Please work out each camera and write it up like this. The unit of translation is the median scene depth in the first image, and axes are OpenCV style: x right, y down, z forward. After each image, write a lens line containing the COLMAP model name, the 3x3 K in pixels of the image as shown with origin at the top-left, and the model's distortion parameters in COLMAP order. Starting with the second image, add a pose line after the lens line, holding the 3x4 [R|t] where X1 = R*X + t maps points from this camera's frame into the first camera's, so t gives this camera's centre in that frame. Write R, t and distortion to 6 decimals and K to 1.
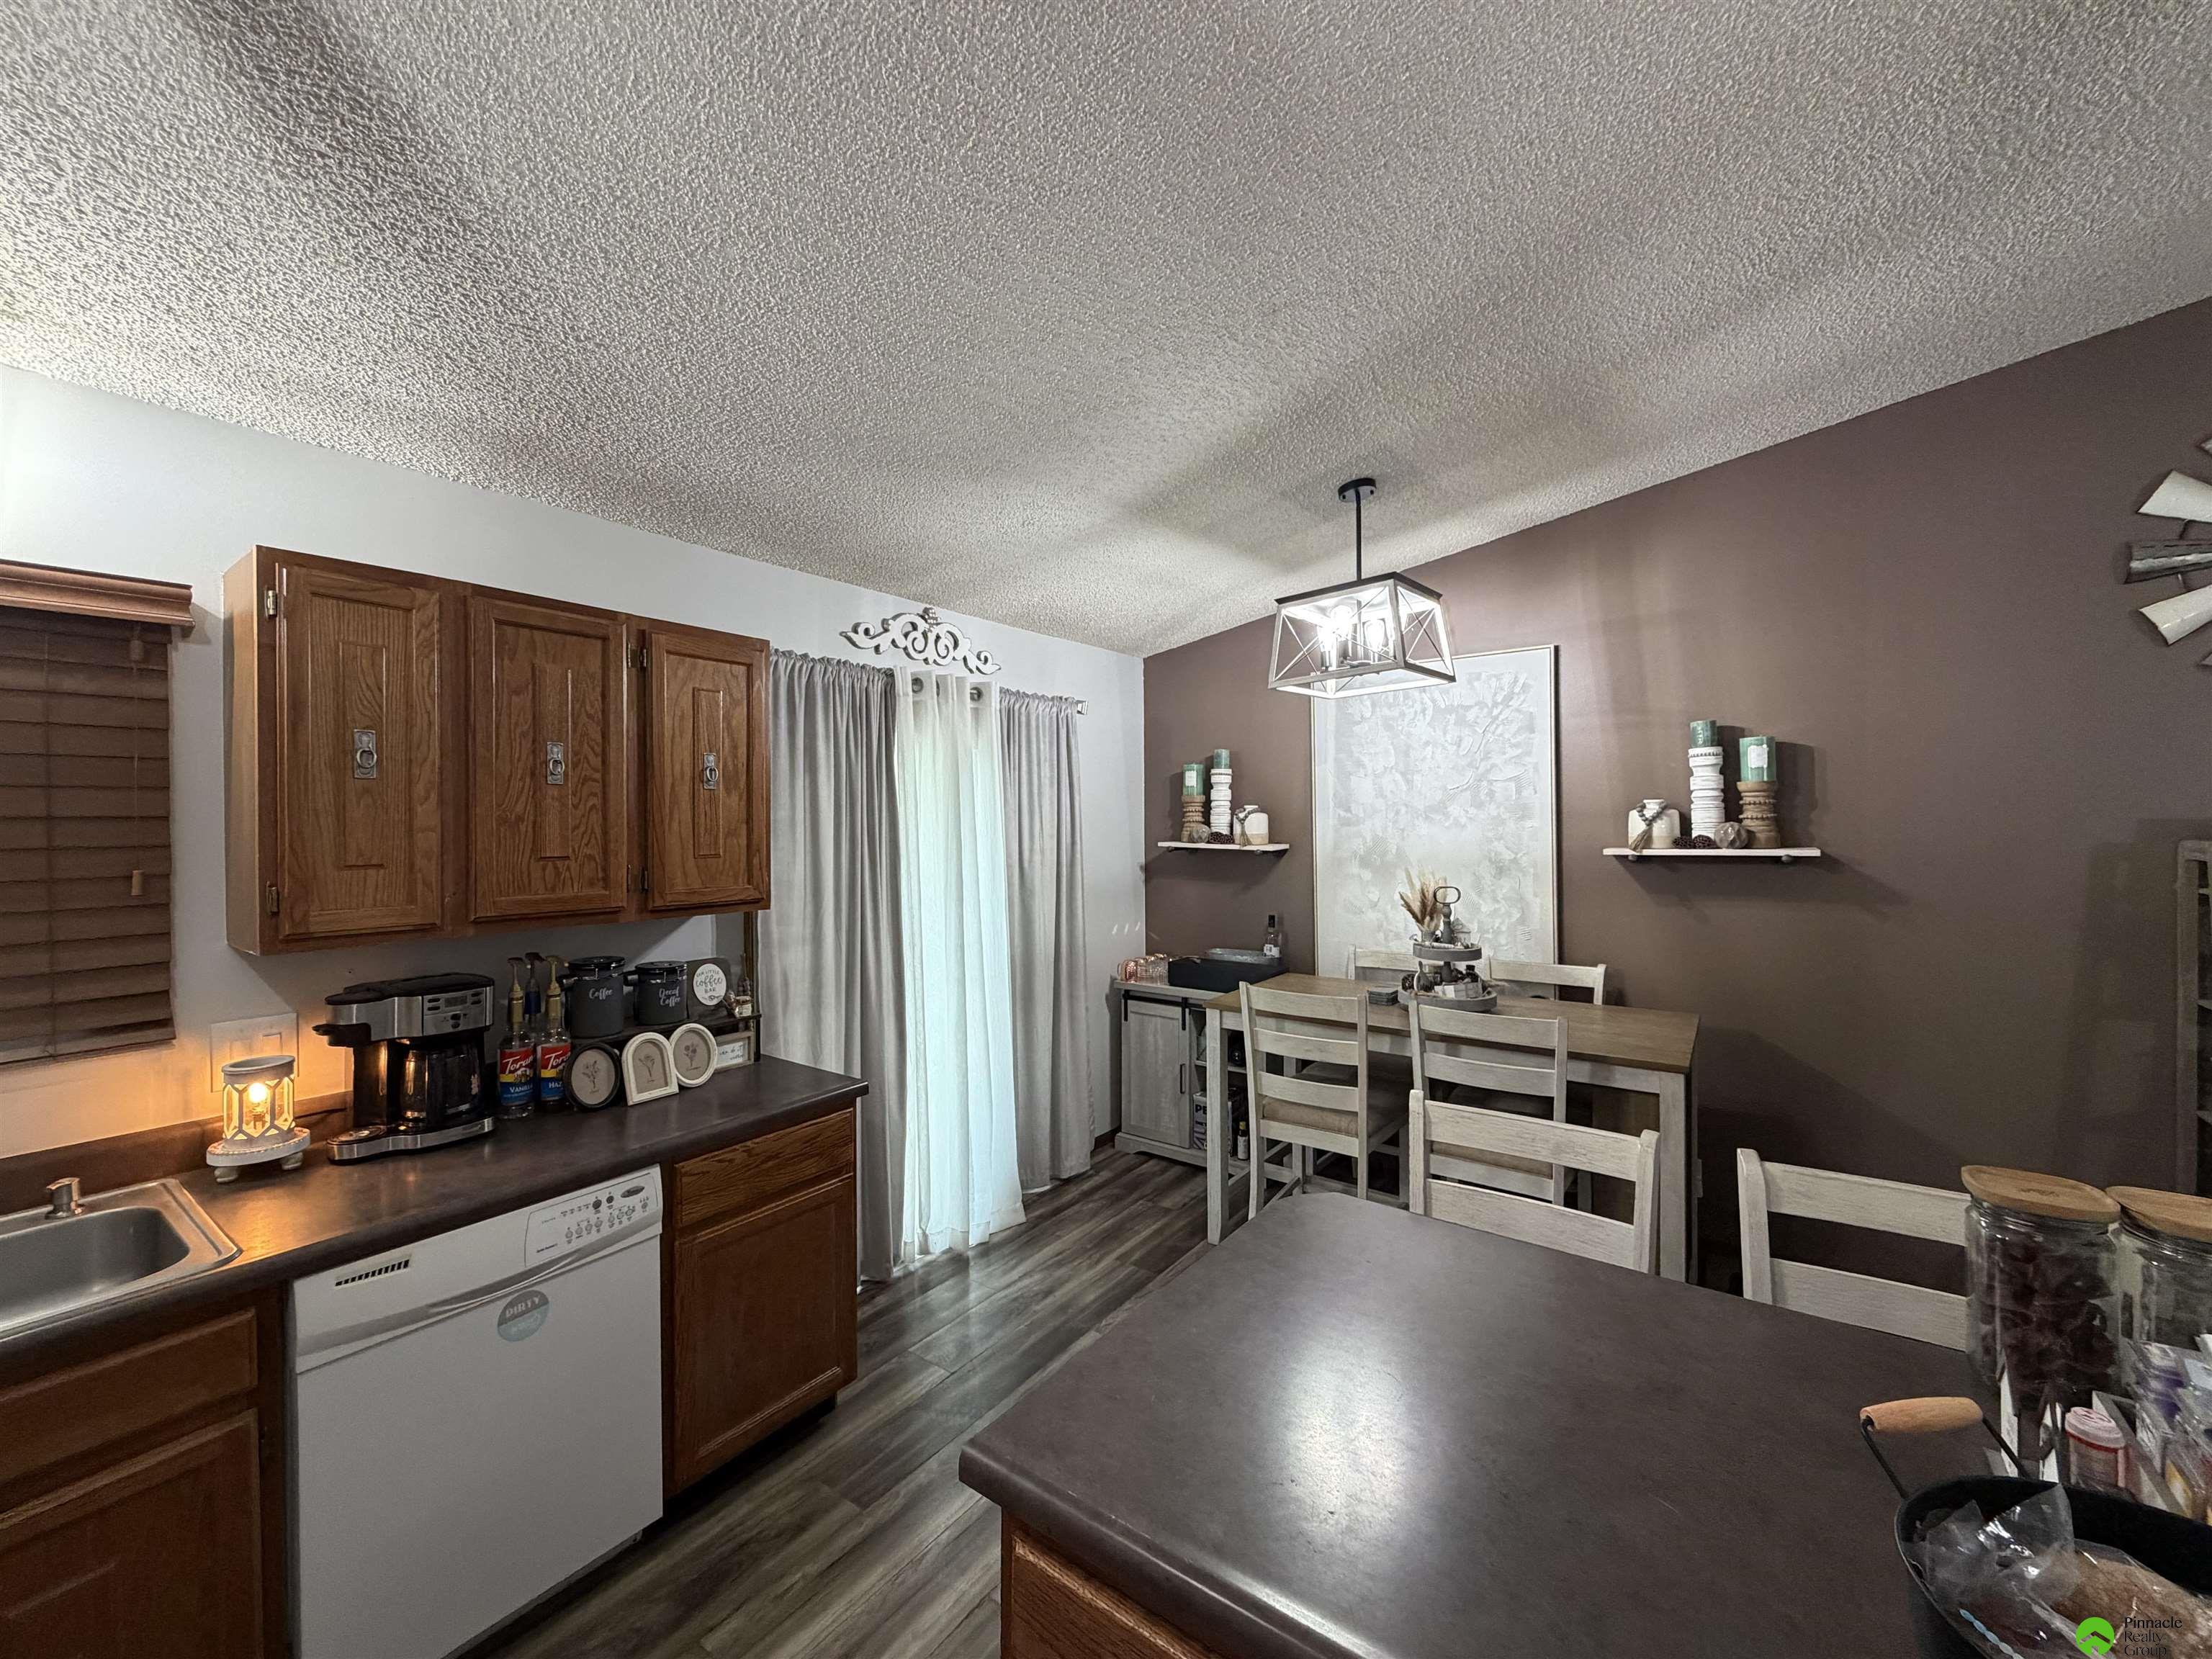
lens RADIAL K [[880.3, 0, 1099.5], [0, 880.3, 827.9], [0, 0, 1]] dist [0.003953, -0.000268]
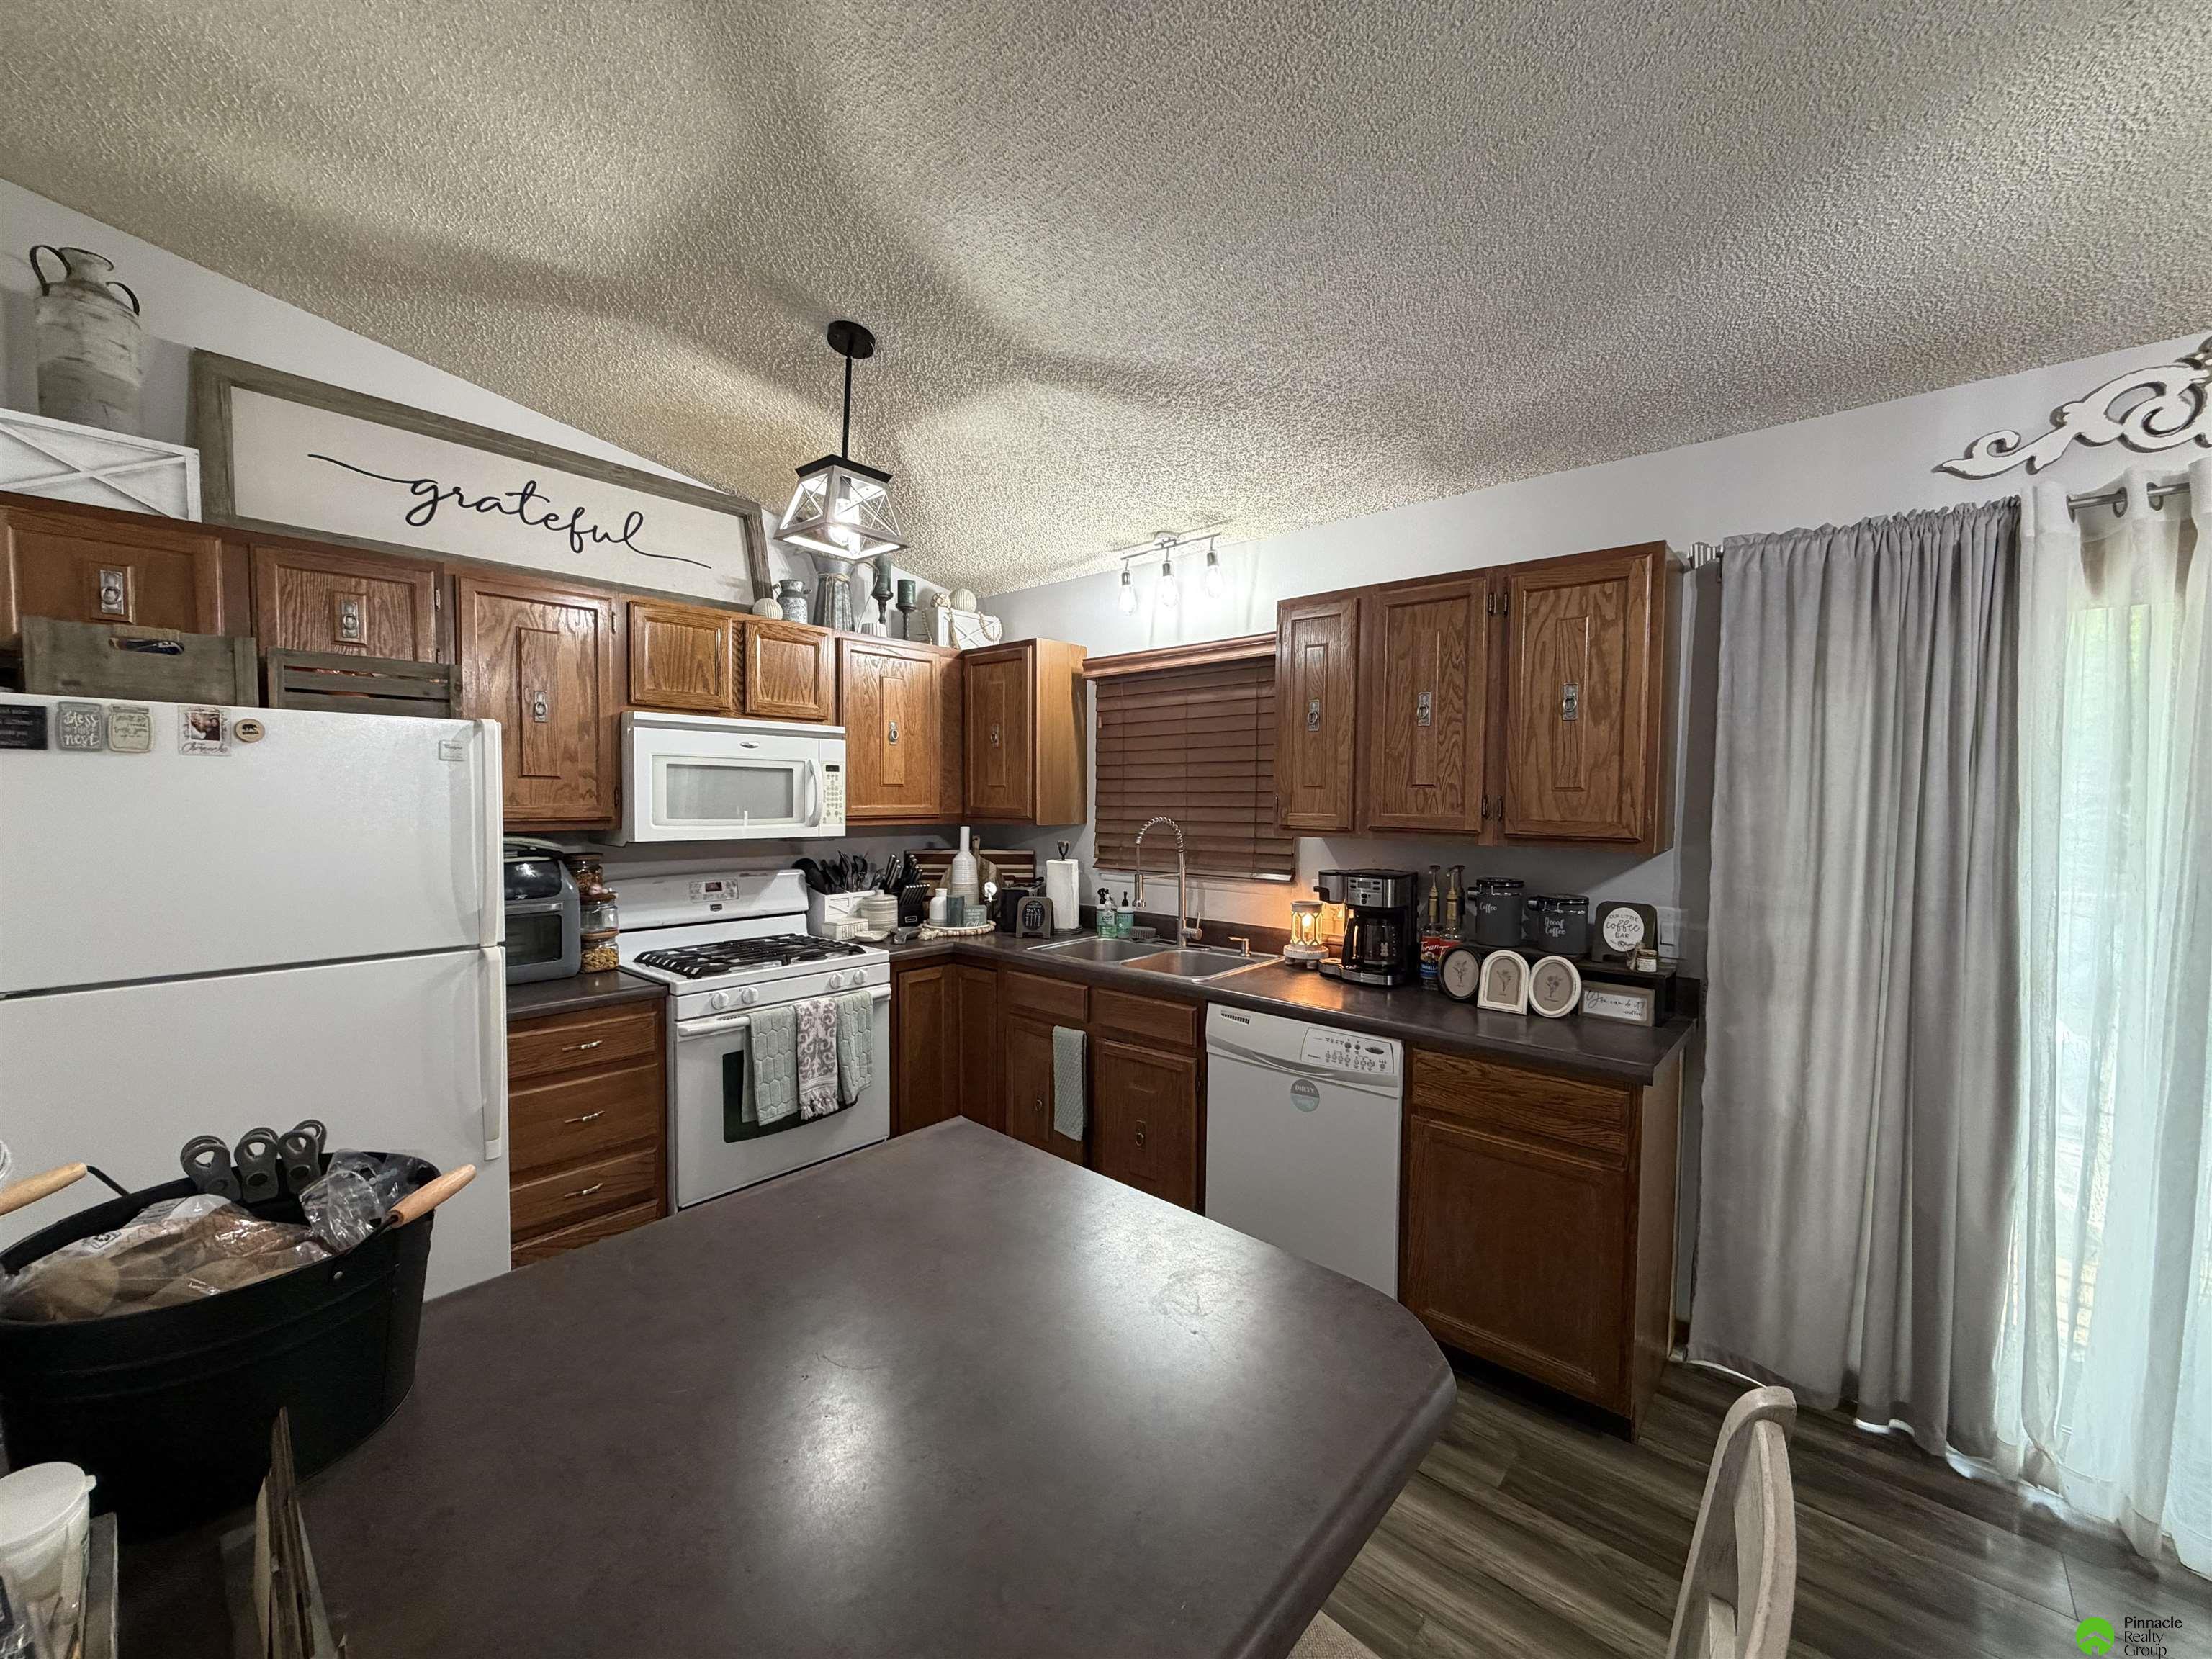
lens RADIAL K [[880.3, 0, 1099.7], [0, 880.3, 829.8], [0, 0, 1]] dist [0.003953, -0.000268]
pose [[-0.095321, 0.045292, -0.994416, 0.650510], [-0.014287, 0.998799, 0.046861, 0.043561], [0.995344, 0.018674, -0.094559, 0.644706]]
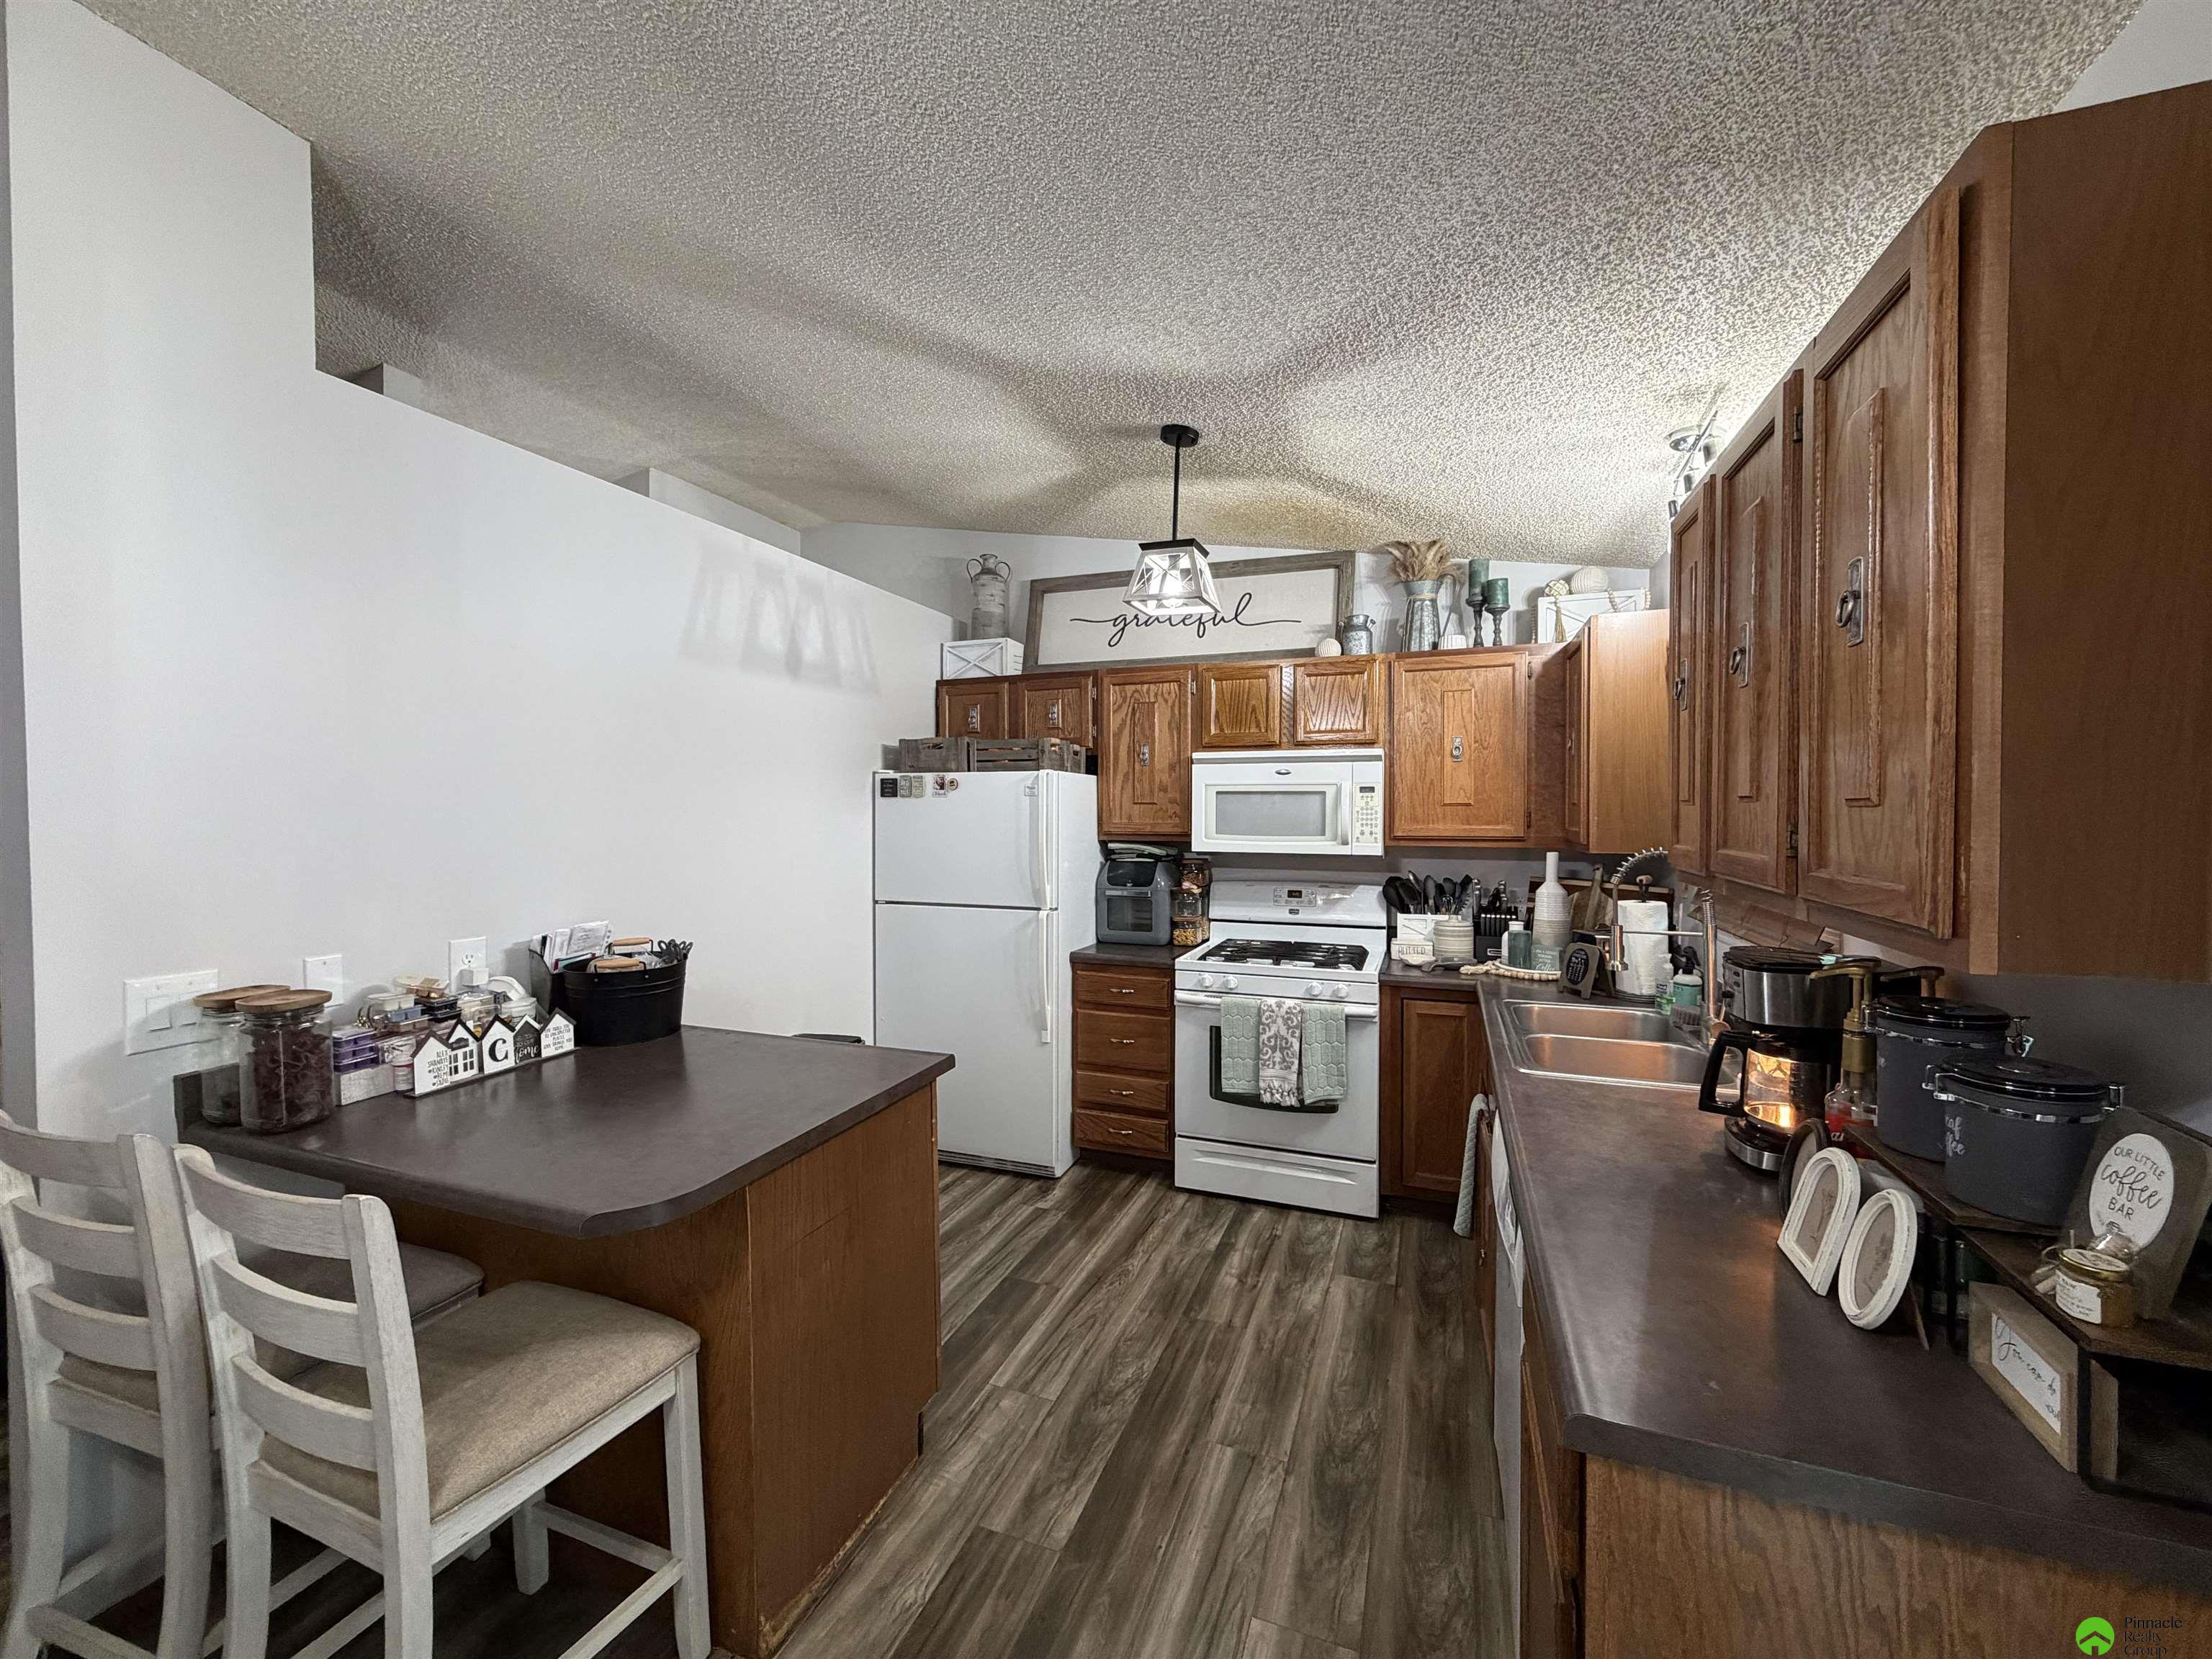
lens RADIAL K [[880.3, 0, 1102.3], [0, 880.3, 827.7], [0, 0, 1]] dist [0.003953, -0.000268]
pose [[-0.965598, 0.013047, -0.259711, 0.013406], [0.005365, 0.999528, 0.030265, 0.032740], [0.259983, 0.027830, -0.965212, 1.483662]]
